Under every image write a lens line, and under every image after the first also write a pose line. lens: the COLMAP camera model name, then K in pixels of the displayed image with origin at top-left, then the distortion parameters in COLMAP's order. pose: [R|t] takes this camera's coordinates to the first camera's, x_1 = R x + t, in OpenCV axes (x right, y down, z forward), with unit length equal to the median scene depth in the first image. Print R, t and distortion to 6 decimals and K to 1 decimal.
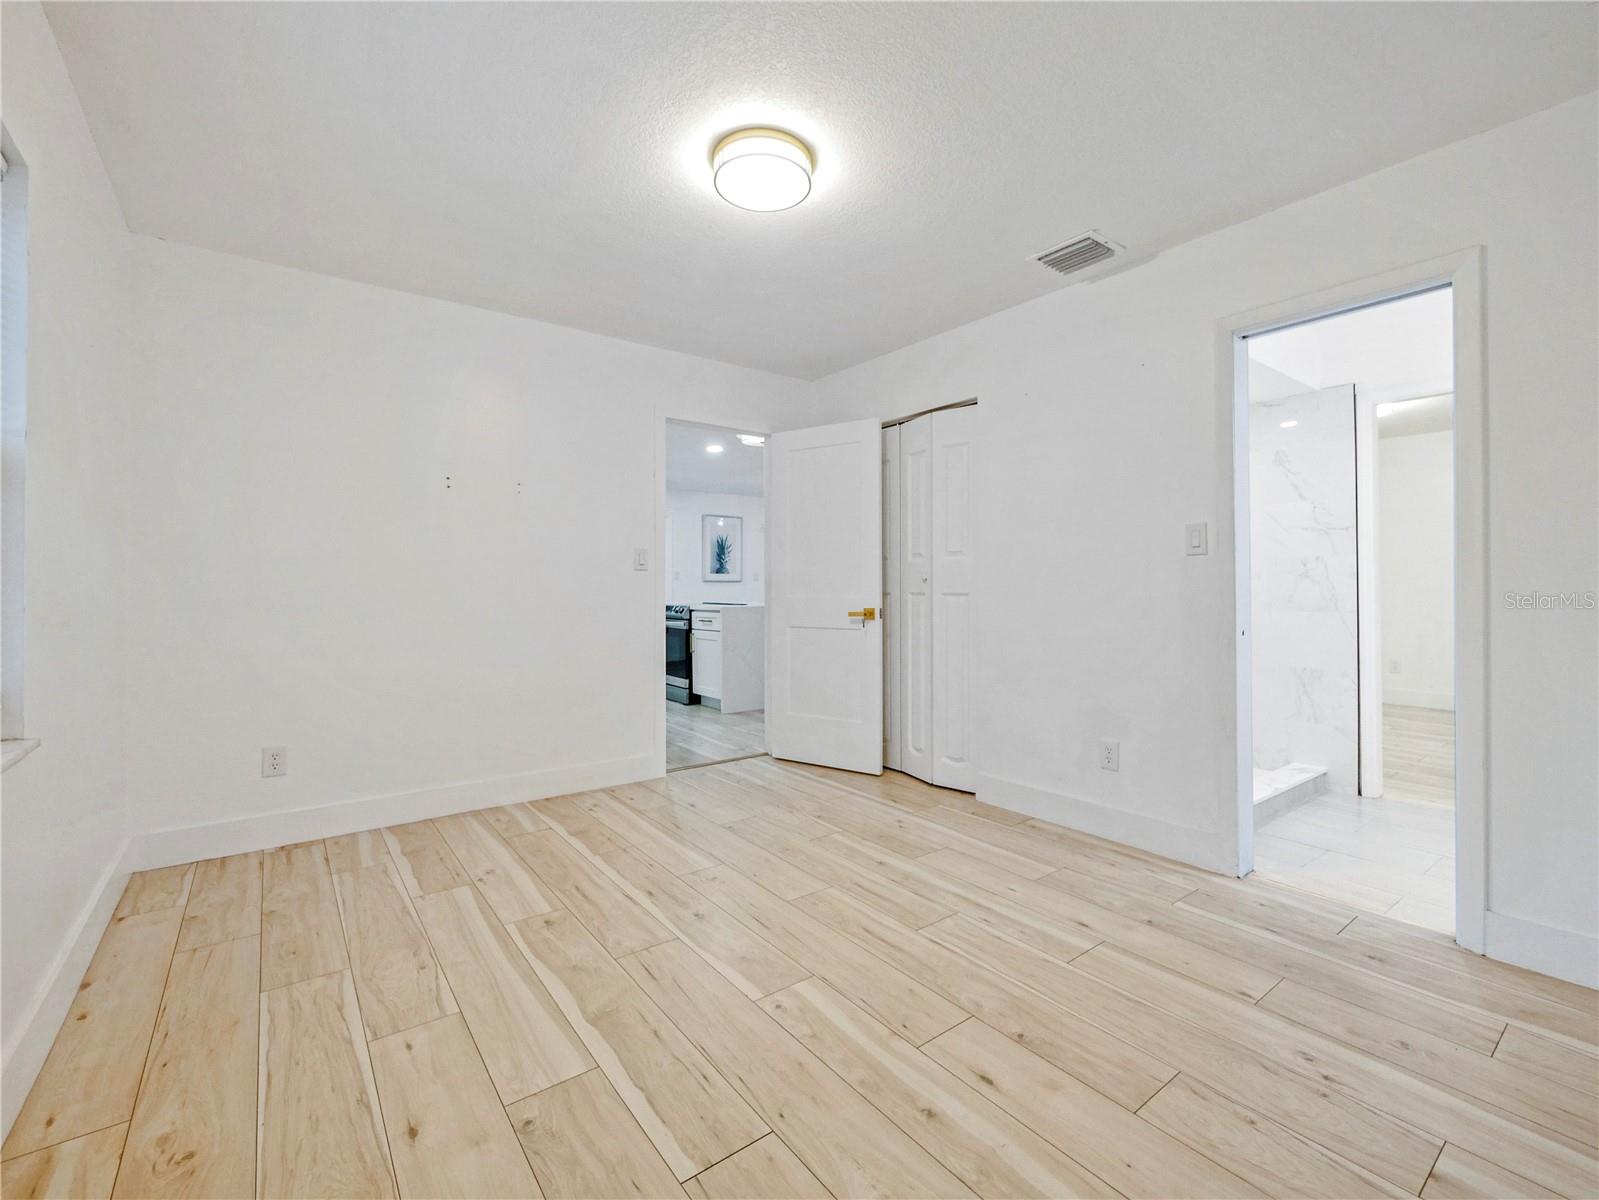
lens RADIAL K [[707.6, 0, 799.5], [0, 707.6, 600.0], [0, 0, 1]] dist [0.000676, 0.000127]
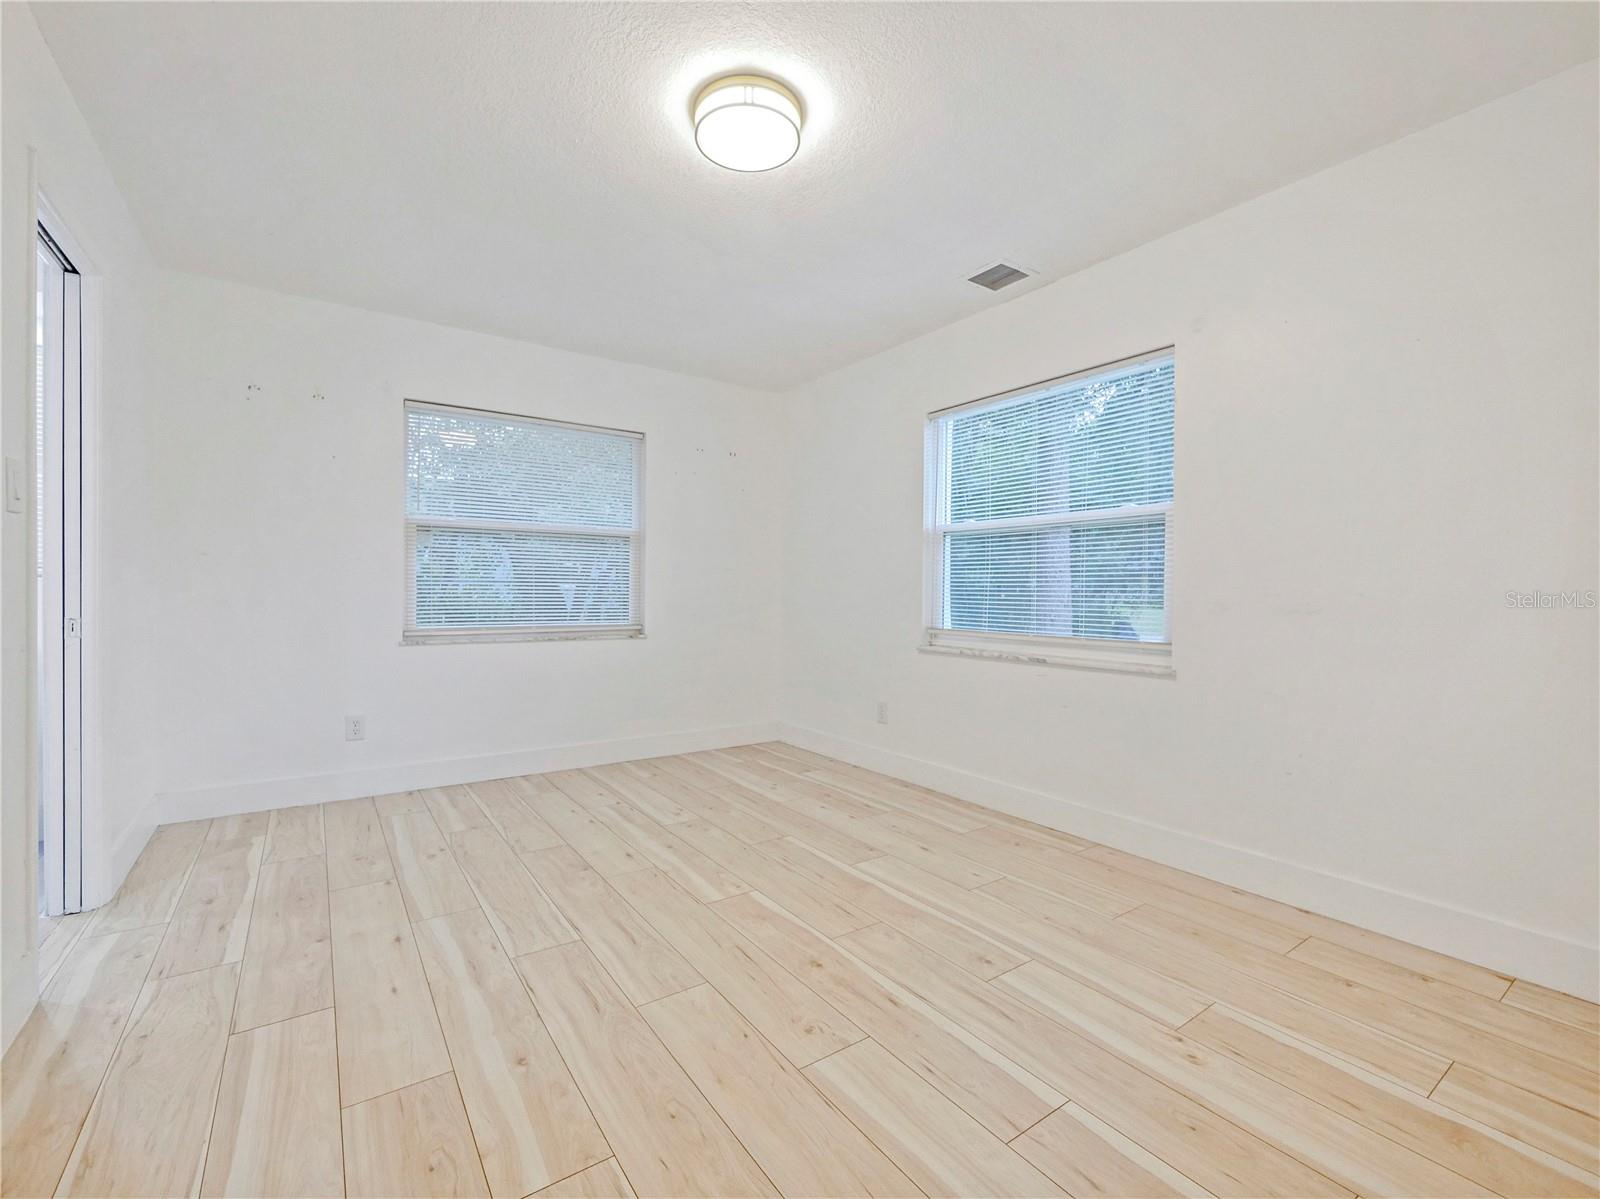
lens RADIAL K [[708.0, 0, 800.0], [0, 708.0, 599.5], [0, 0, 1]] dist [0.000676, 0.000127]
pose [[-0.999569, -0.007147, 0.028487, -0.153641], [-0.006379, 0.999616, 0.026968, -0.015325], [-0.028669, 0.026775, -0.999230, 1.959409]]
